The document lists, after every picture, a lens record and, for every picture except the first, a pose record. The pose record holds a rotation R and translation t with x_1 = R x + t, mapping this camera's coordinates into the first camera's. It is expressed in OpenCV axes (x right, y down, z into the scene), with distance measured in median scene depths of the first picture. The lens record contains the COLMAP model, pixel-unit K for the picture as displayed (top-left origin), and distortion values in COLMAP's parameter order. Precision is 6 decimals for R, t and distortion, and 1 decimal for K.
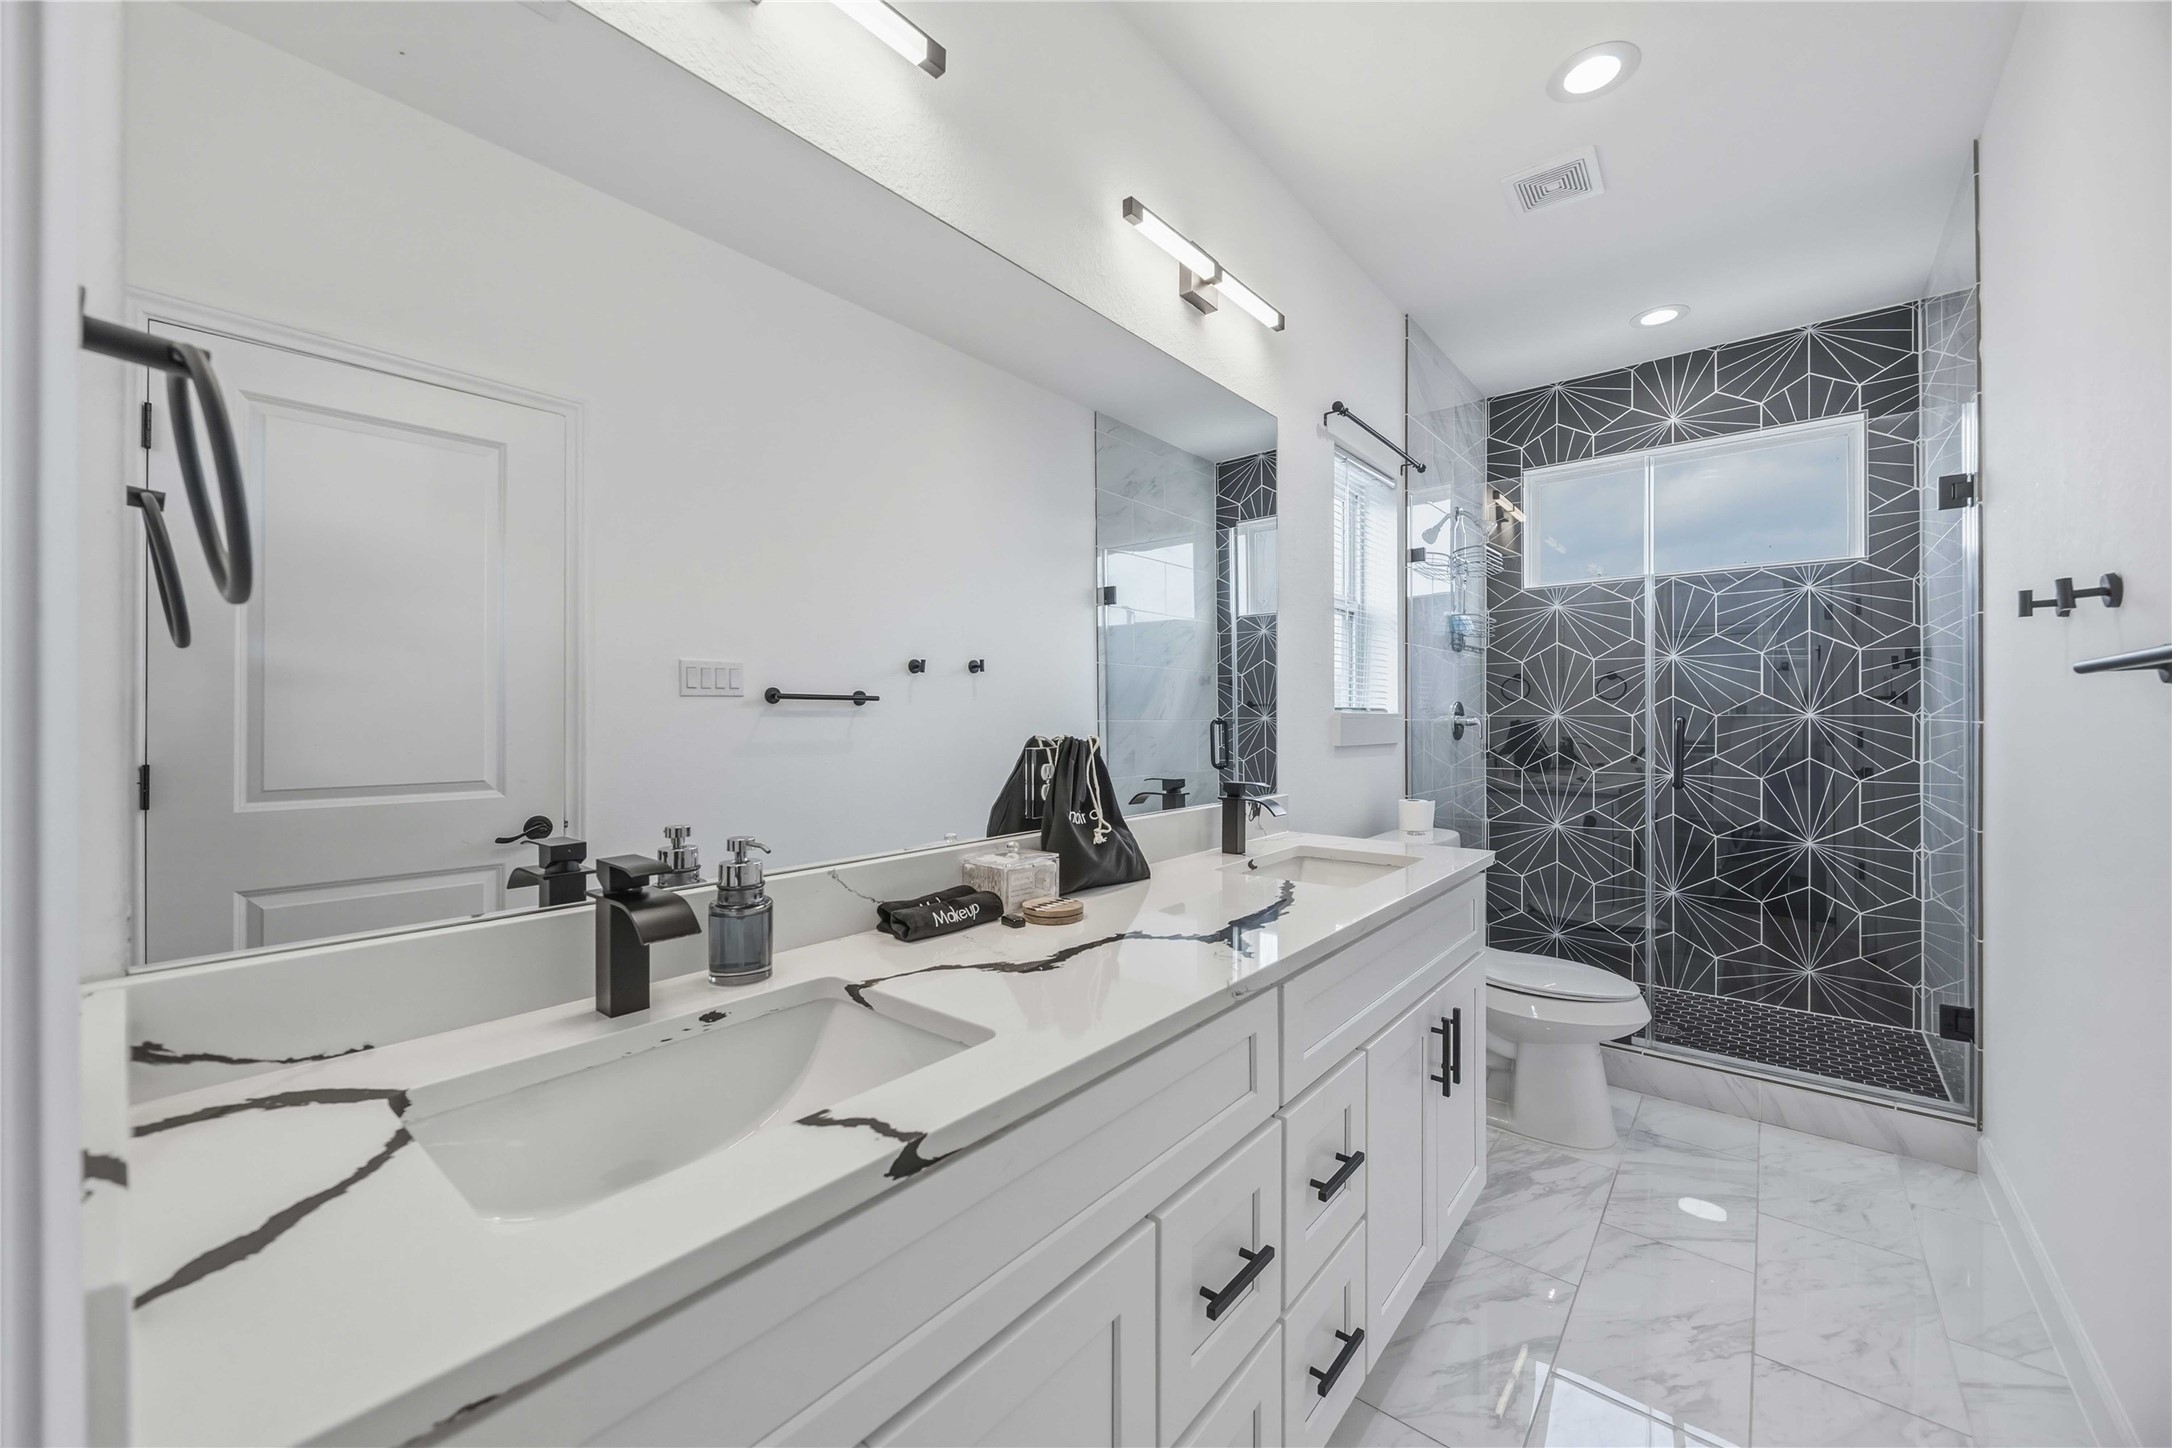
lens RADIAL K [[835.5, 0, 1093.3], [0, 835.5, 713.2], [0, 0, 1]] dist [-0.002047, -0.000055]
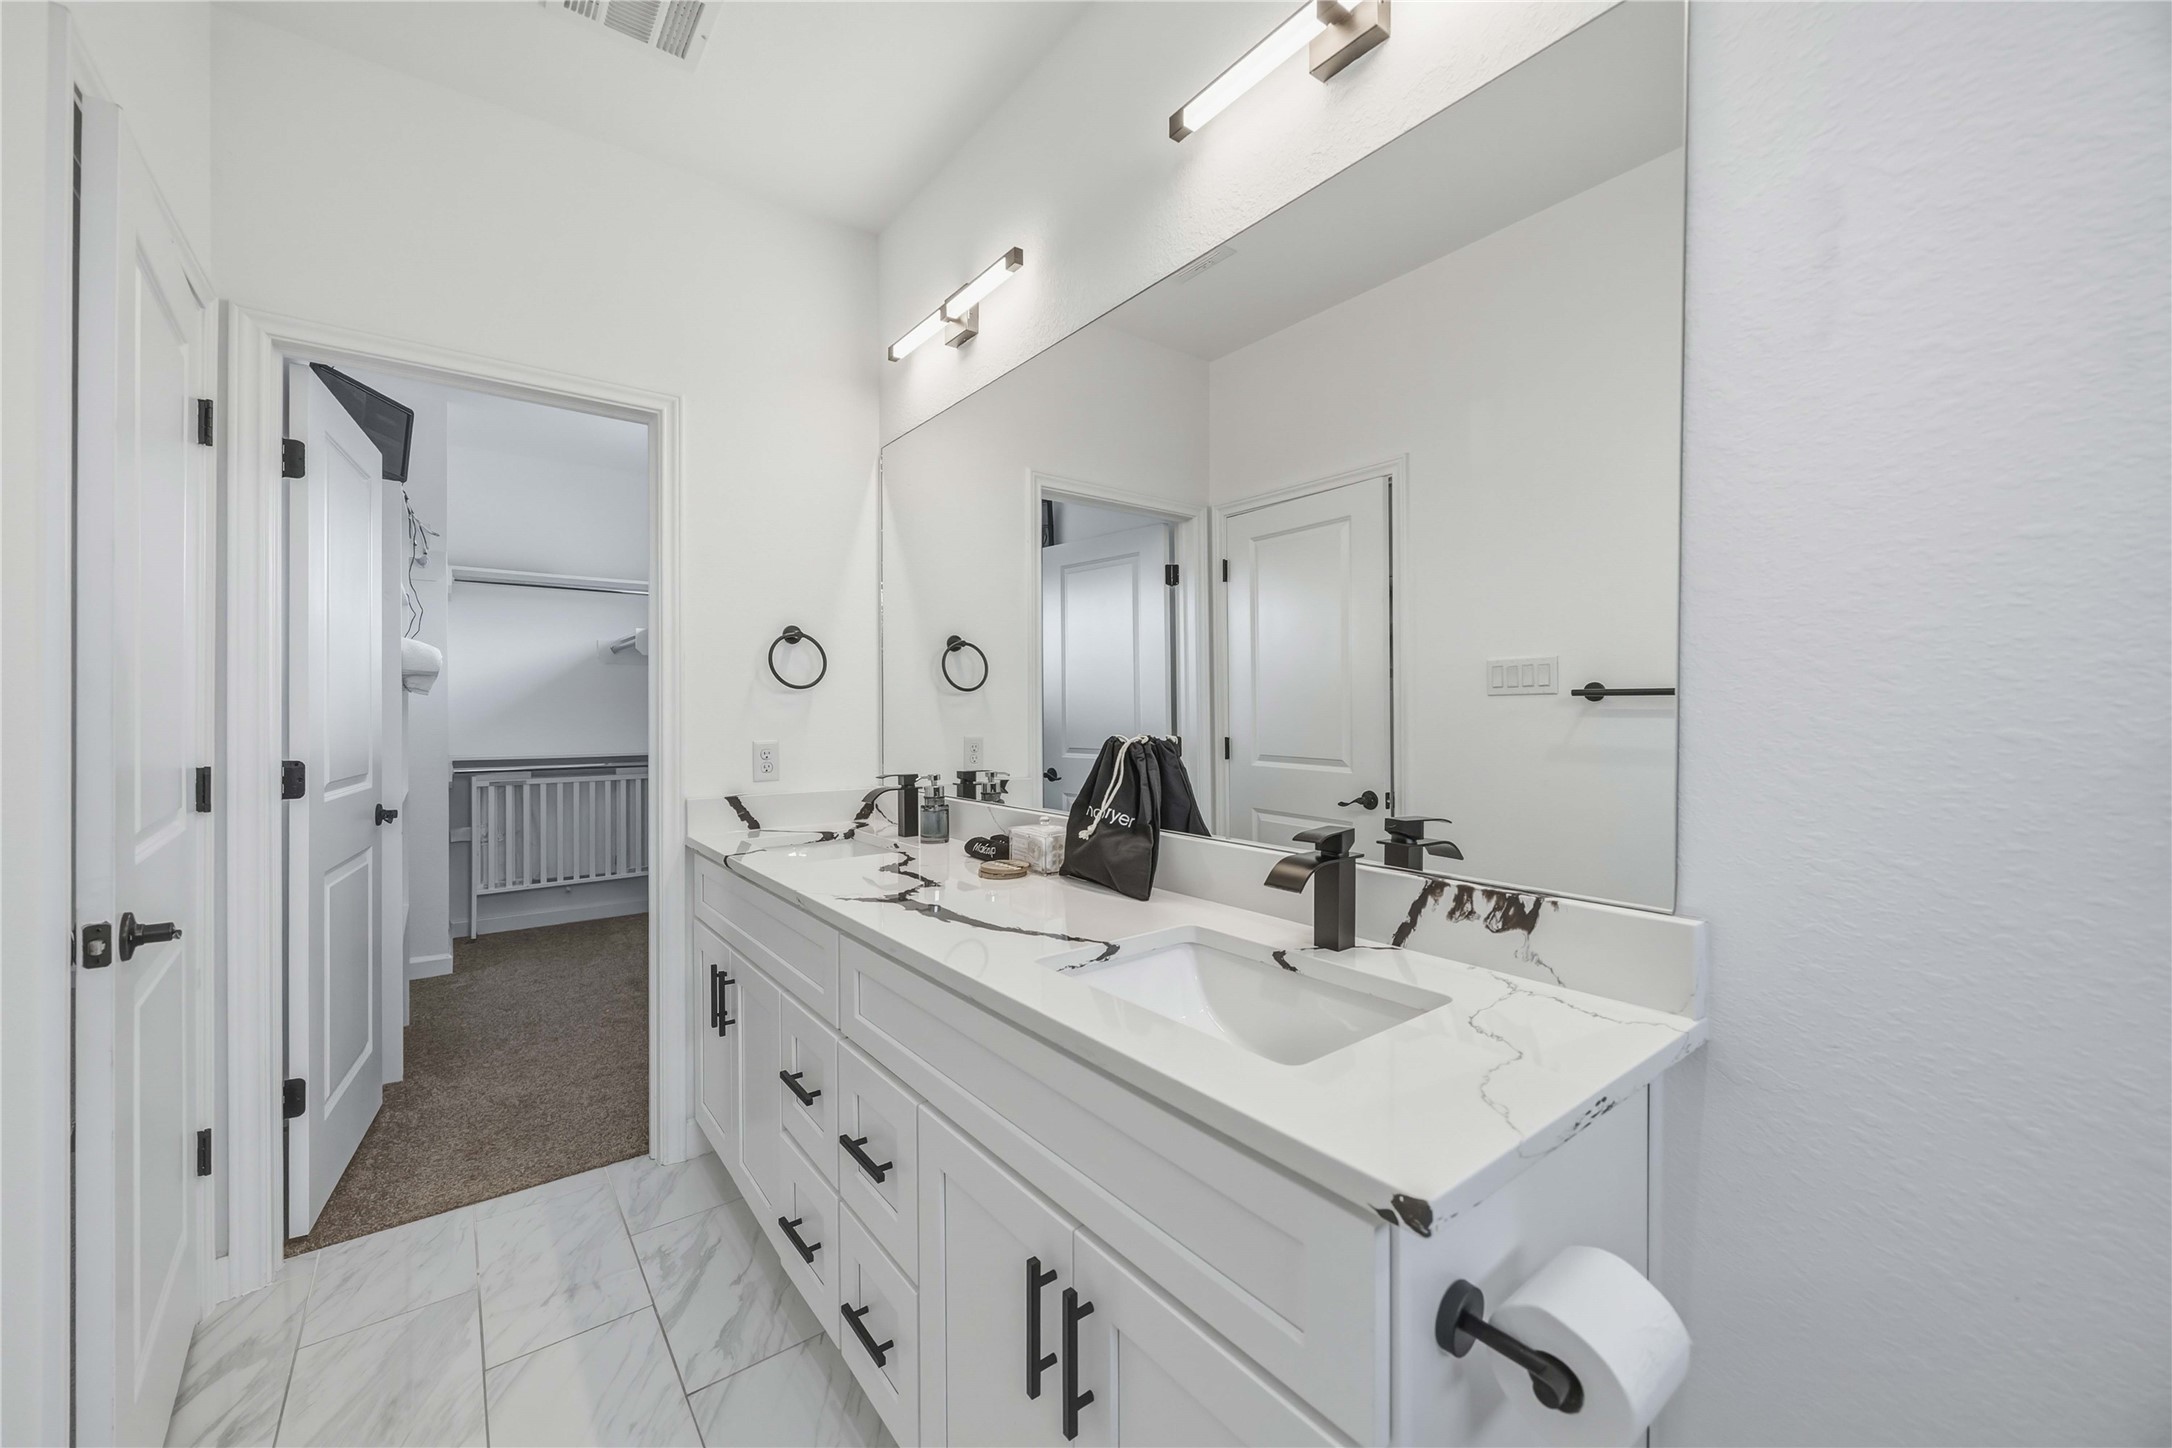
lens RADIAL K [[816.3, 0, 1086.0], [0, 816.3, 724.0], [0, 0, 1]] dist [0.001589, 0.000105]
pose [[-0.211134, 0.012307, -0.977380, 0.879477], [0.002579, 0.999924, 0.012033, 0.001547], [0.977454, 0.000020, -0.211150, 1.067029]]
